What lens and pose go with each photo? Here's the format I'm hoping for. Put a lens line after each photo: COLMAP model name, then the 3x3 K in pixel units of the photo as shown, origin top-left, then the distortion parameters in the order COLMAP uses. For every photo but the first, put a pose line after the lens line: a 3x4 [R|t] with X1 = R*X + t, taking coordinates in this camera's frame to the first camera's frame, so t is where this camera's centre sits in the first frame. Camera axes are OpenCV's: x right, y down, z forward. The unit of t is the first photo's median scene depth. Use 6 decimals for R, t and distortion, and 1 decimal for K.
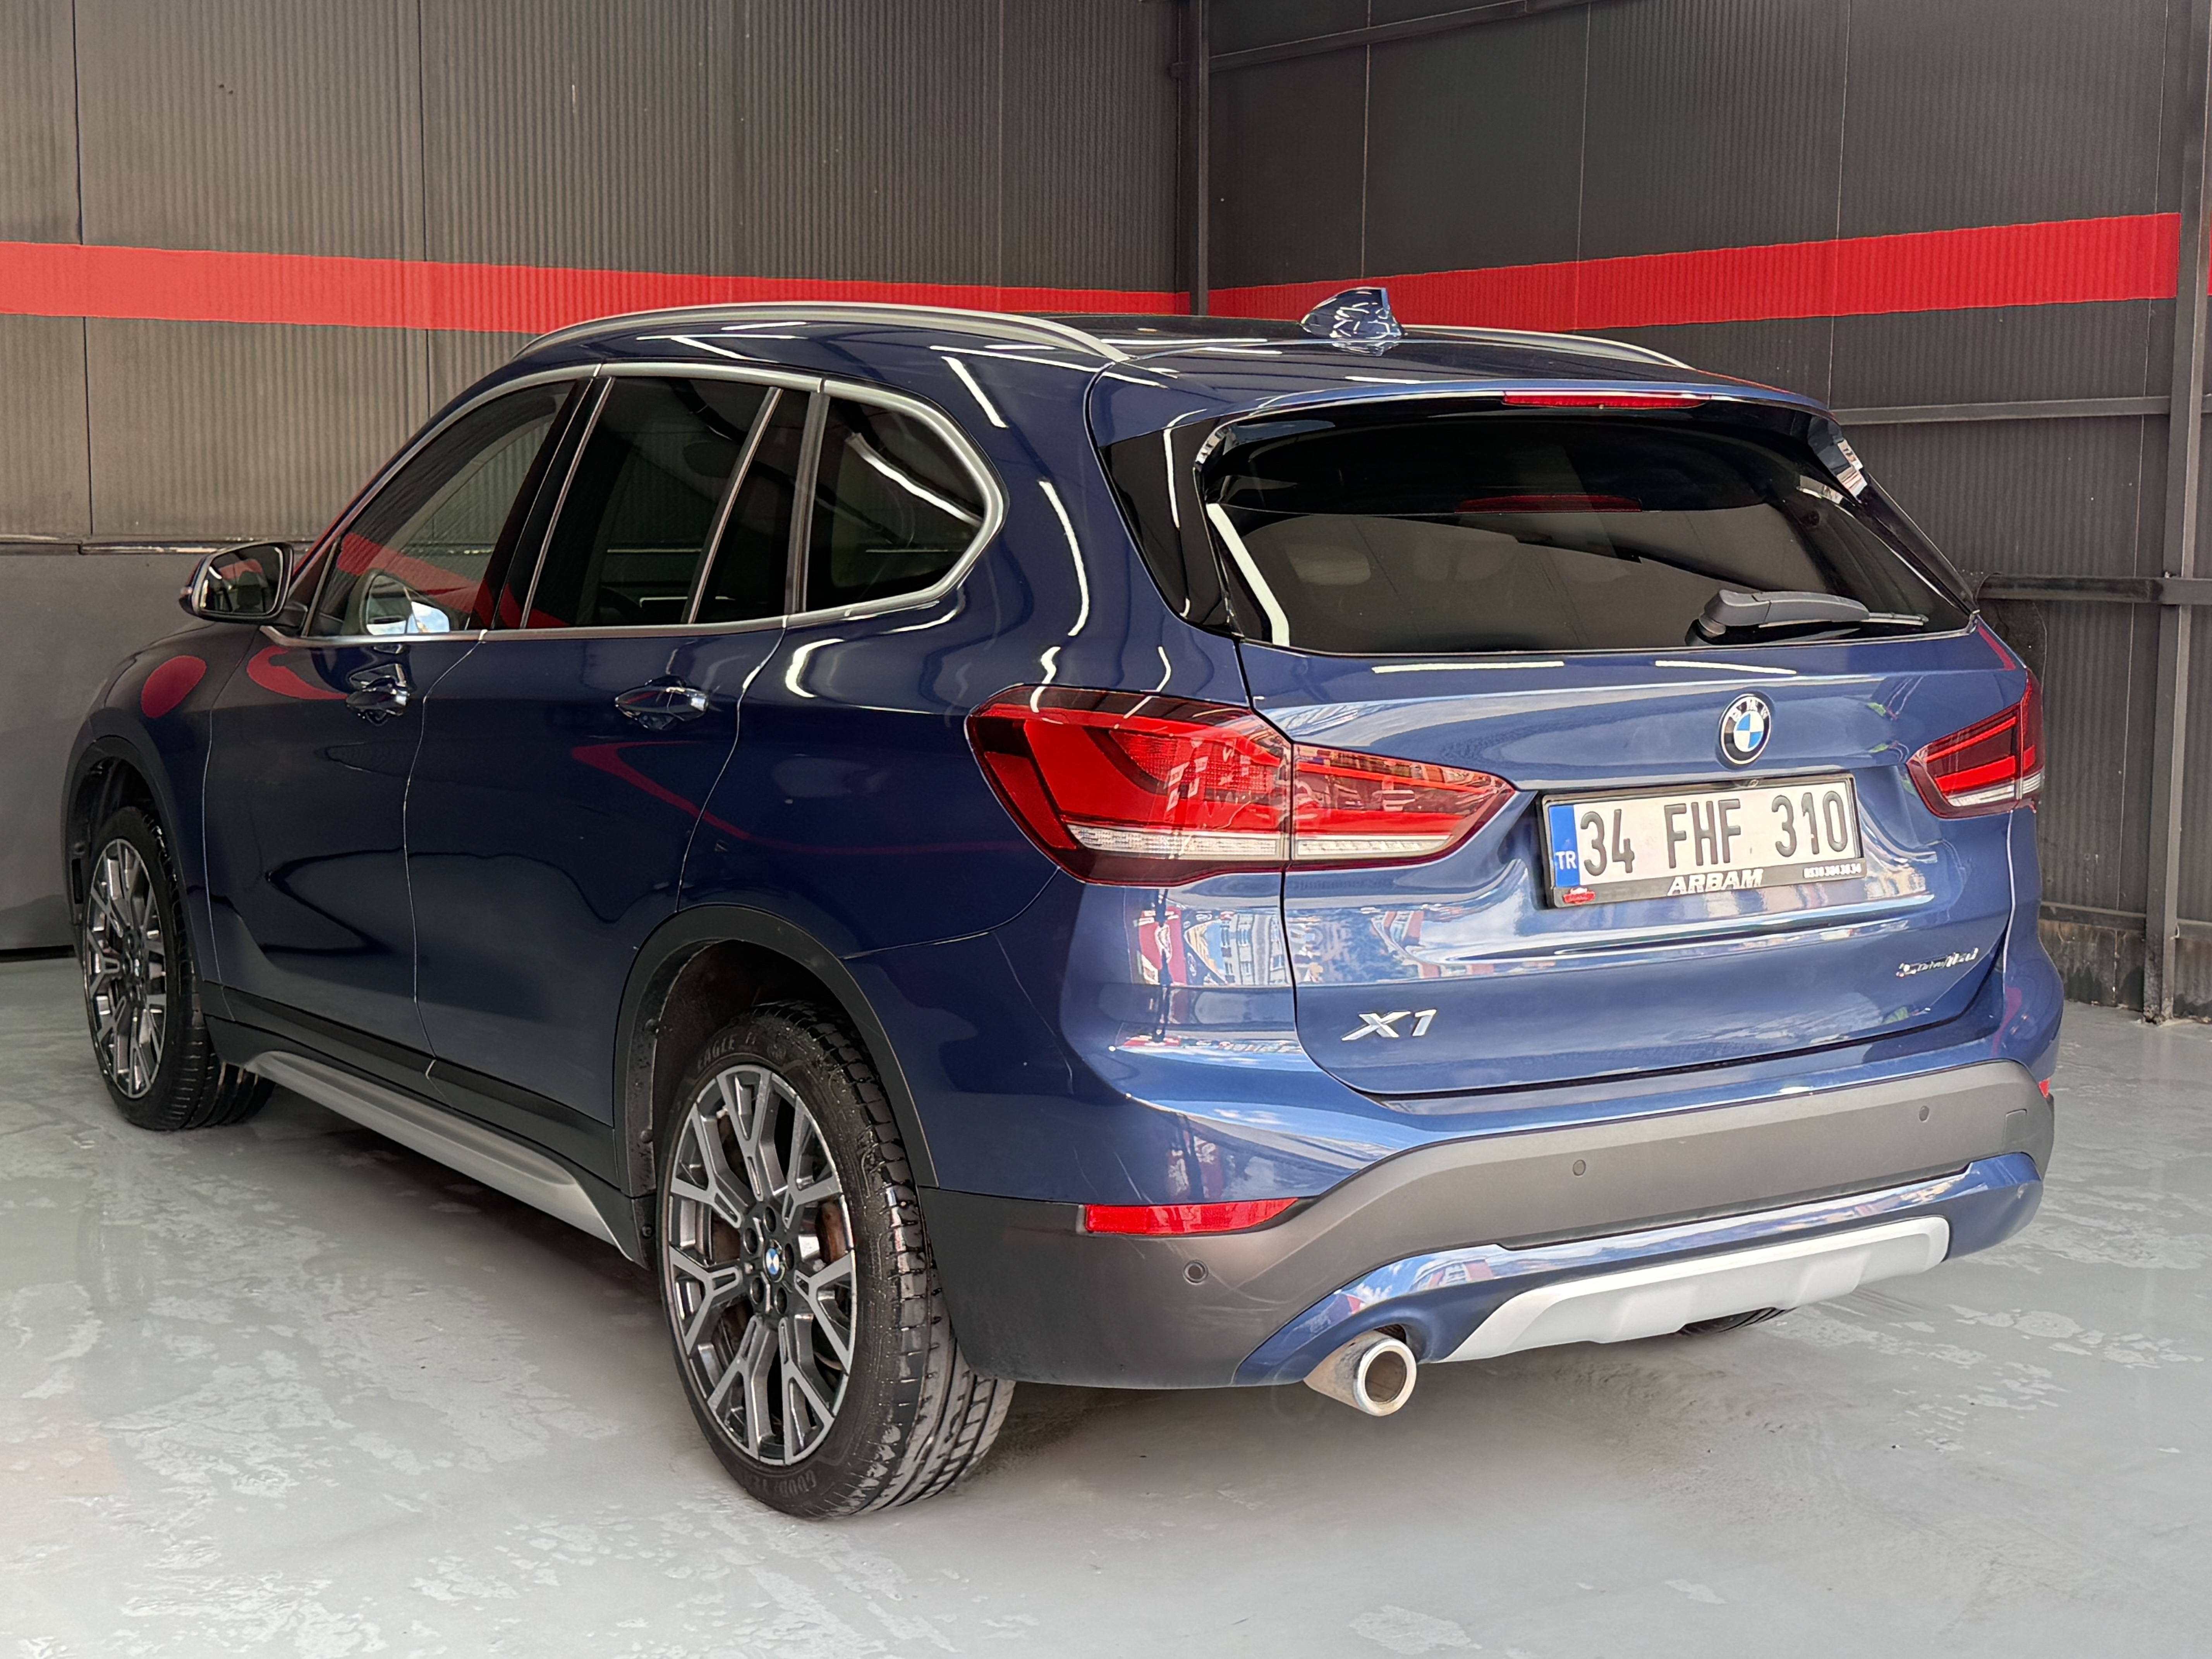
lens RADIAL K [[3075.7, 0, 1106.0], [0, 3075.7, 829.5], [0, 0, 1]] dist [0.203184, -0.432591]
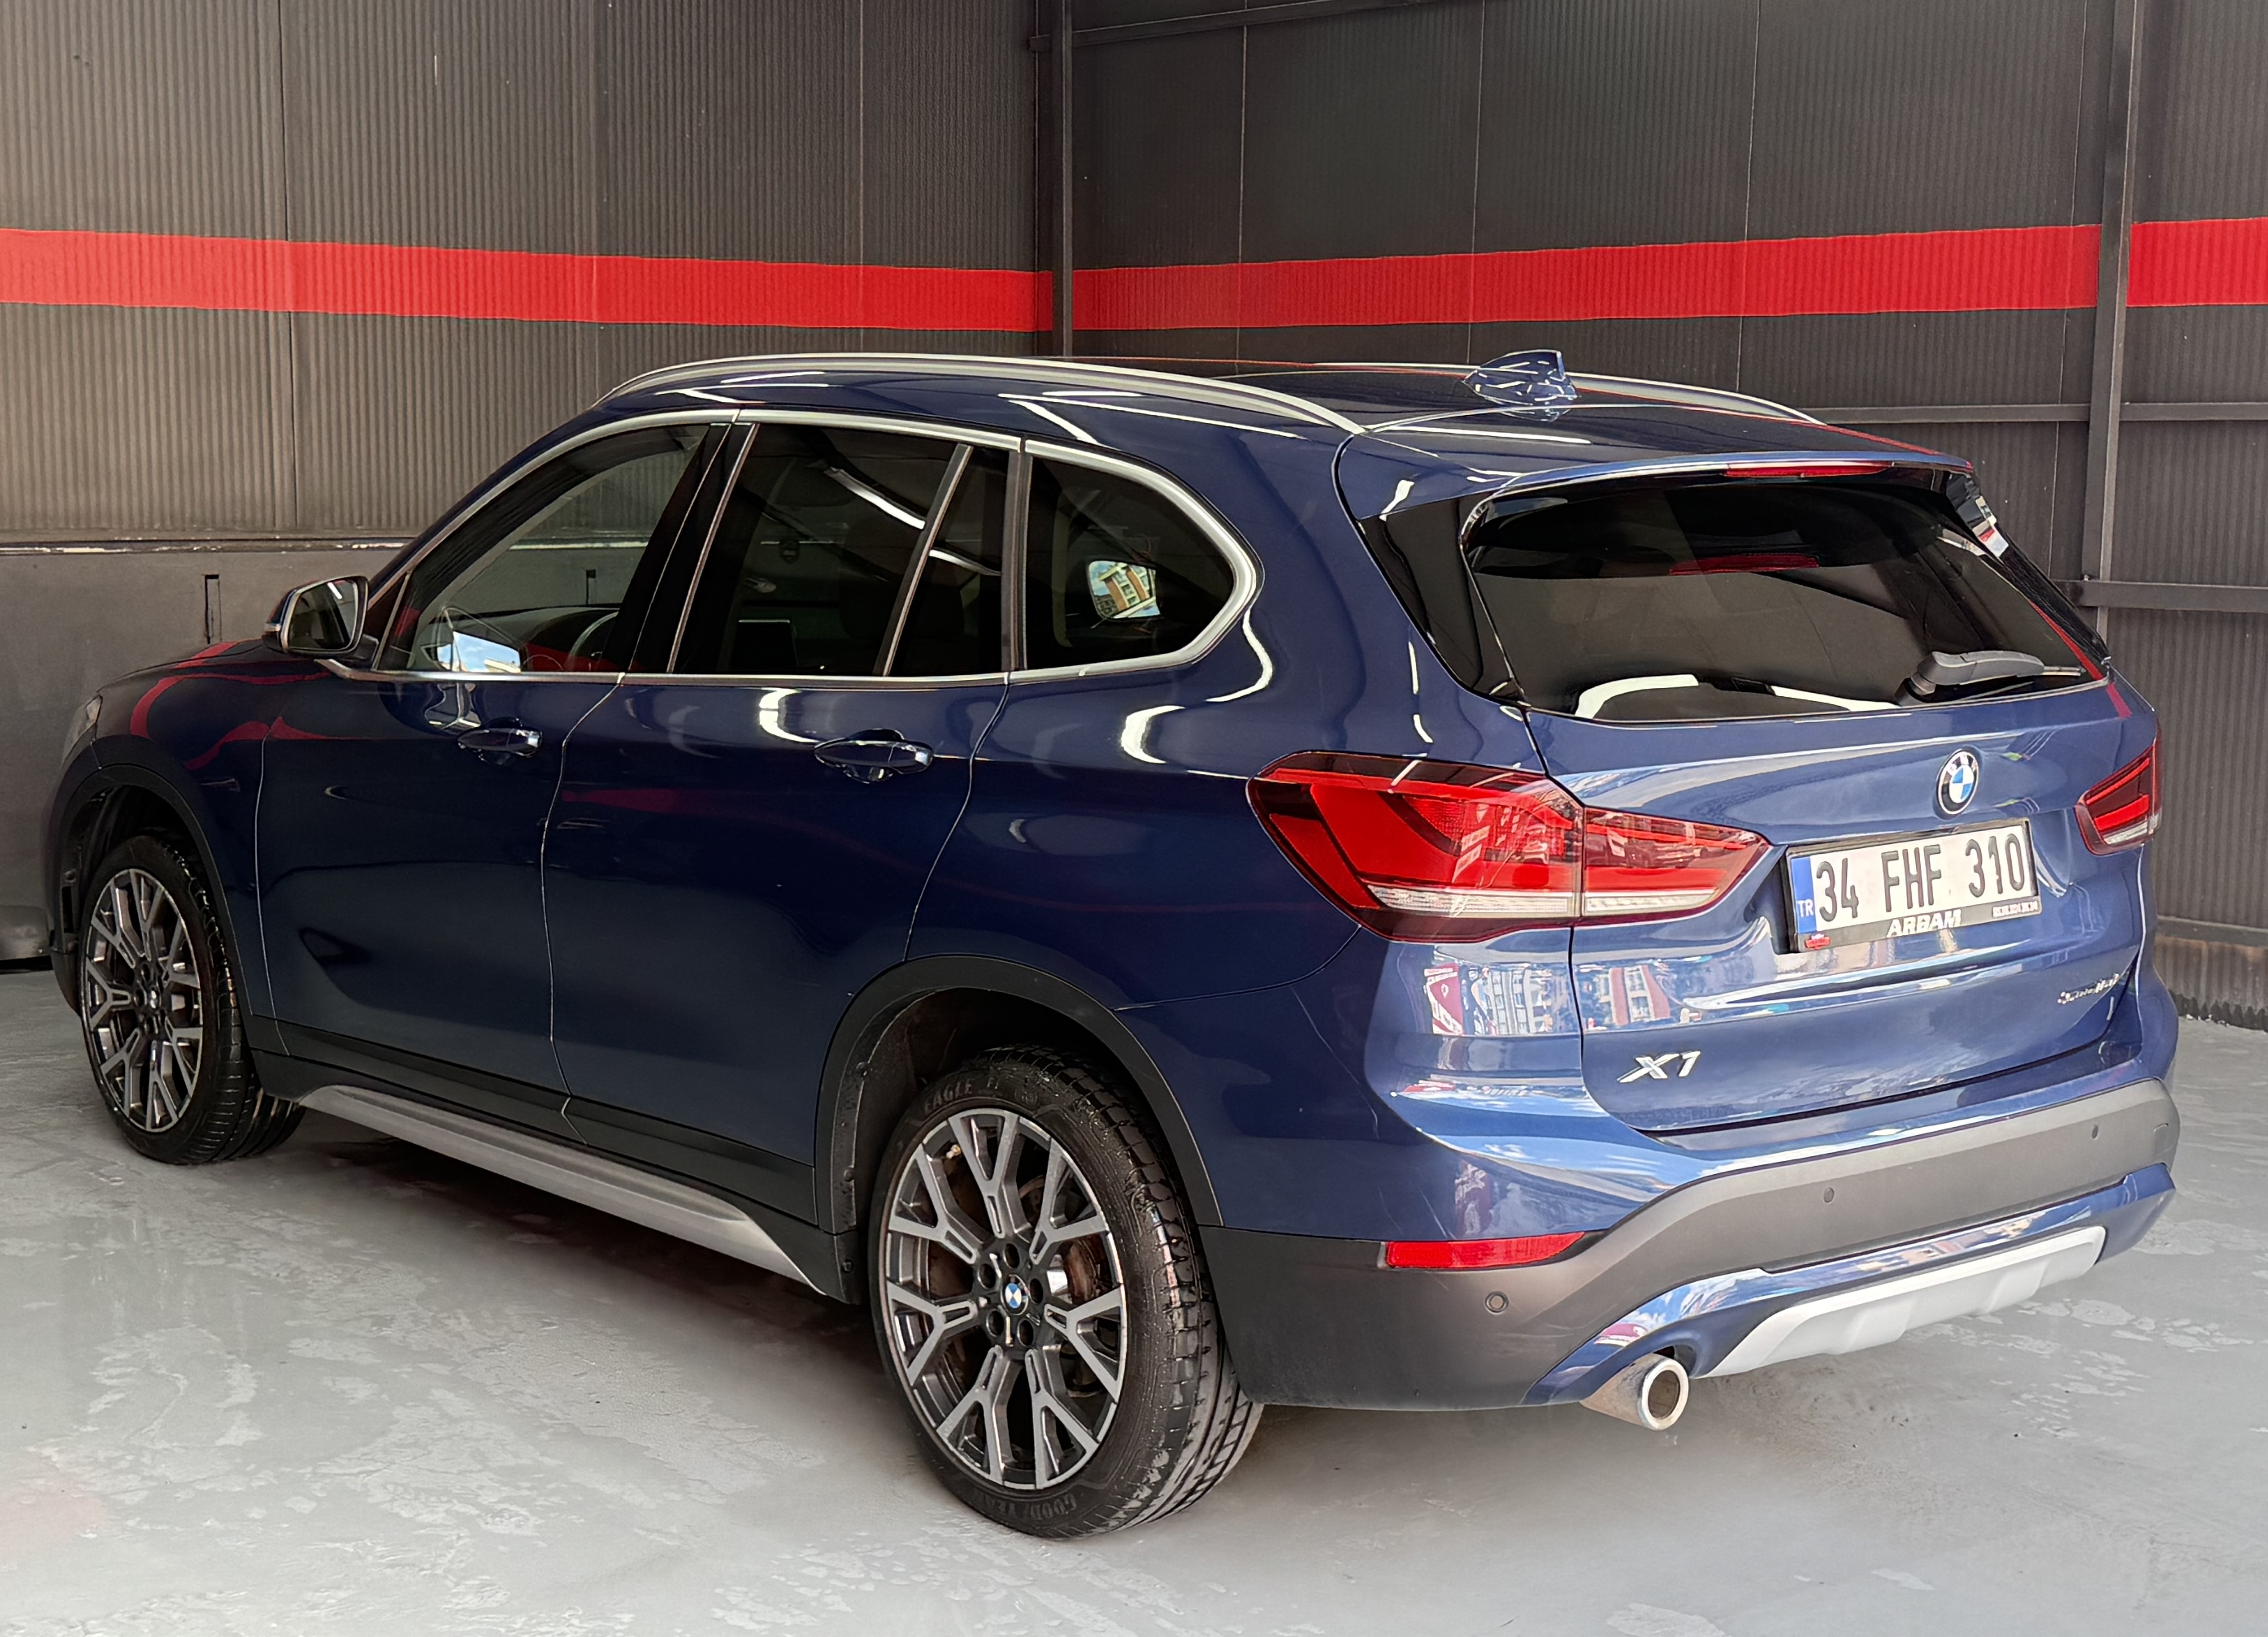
lens RADIAL K [[3235.3, 0, 1101.4], [0, 3235.3, 882.8], [0, 0, 1]] dist [0.190933, -0.349628]
pose [[0.993571, -0.014331, 0.112300, -0.207349], [0.010801, 0.999430, 0.031975, -0.035300], [-0.112694, -0.030556, 0.993160, -0.088478]]
